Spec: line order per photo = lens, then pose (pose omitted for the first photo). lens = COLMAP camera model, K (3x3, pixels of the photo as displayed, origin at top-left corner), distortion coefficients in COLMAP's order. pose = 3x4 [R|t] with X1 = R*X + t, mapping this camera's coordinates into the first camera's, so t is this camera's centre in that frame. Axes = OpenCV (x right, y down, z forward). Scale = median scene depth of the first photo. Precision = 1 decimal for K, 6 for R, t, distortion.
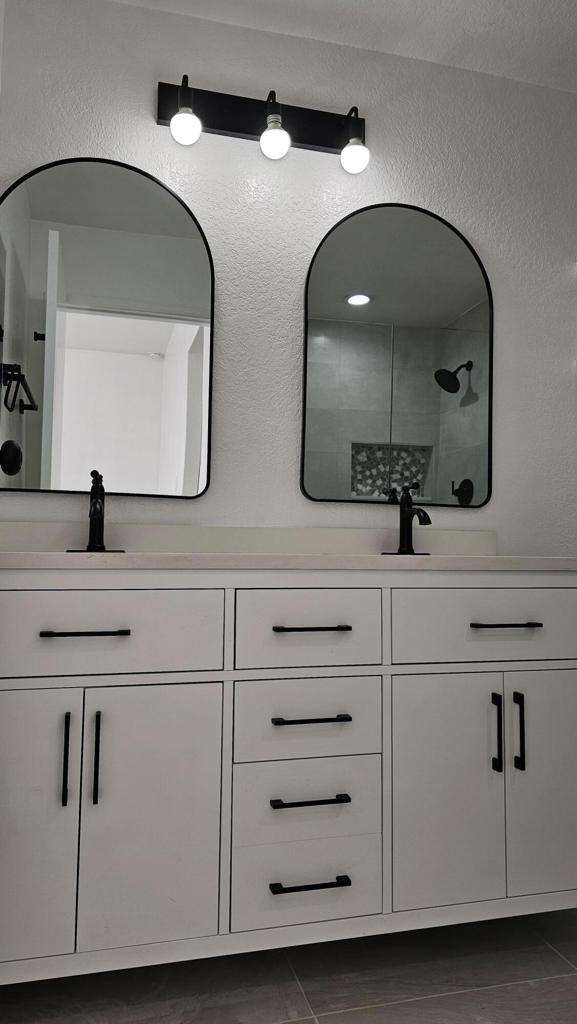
lens RADIAL K [[679.1, 0, 283.8], [0, 679.1, 508.5], [0, 0, 1]] dist [0.052833, -0.039315]
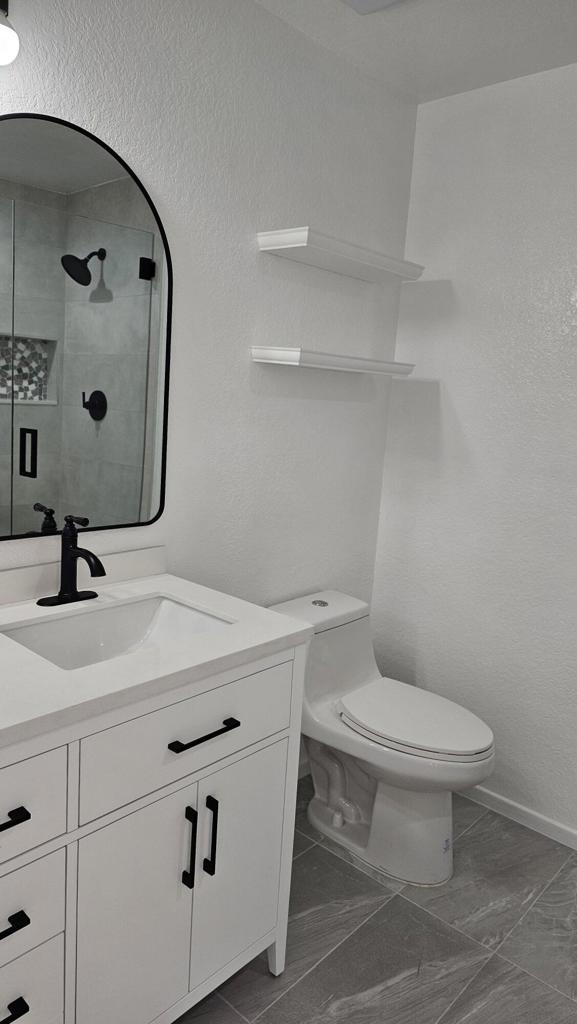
lens RADIAL K [[679.1, 0, 281.8], [0, 679.1, 517.0], [0, 0, 1]] dist [0.052833, -0.039315]
pose [[0.846026, -0.052005, 0.530599, -0.014406], [-0.079380, 0.971850, 0.221823, -0.096168], [-0.527199, -0.229787, 0.818083, 0.089422]]
